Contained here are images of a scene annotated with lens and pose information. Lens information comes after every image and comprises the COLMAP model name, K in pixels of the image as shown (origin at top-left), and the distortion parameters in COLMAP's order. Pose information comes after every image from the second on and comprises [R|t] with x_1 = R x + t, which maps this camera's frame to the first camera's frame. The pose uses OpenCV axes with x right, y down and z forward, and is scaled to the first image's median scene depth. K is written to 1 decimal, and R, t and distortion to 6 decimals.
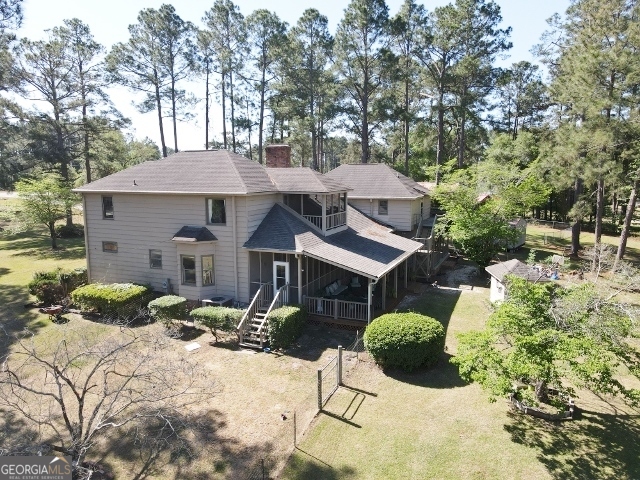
lens RADIAL K [[462.6, 0, 319.1], [0, 462.6, 244.0], [0, 0, 1]] dist [-0.002684, 0.011128]
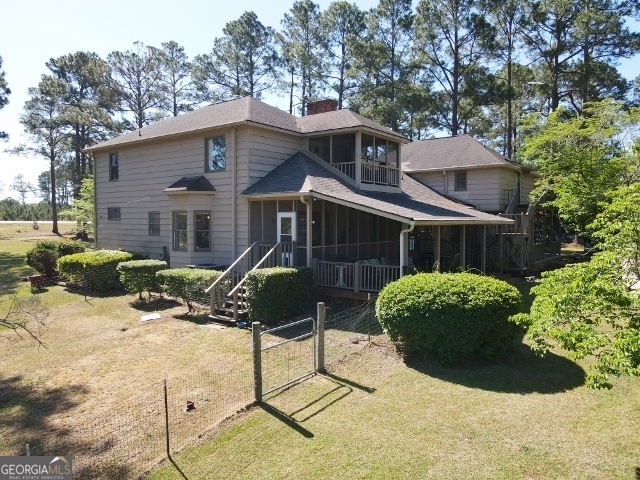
lens RADIAL K [[462.6, 0, 324.0], [0, 462.6, 236.2], [0, 0, 1]] dist [-0.002684, 0.011128]
pose [[0.972005, 0.012126, -0.234648, 0.141970], [-0.042495, 0.991271, -0.124804, 0.161995], [0.231086, 0.131281, 0.964035, 0.329308]]
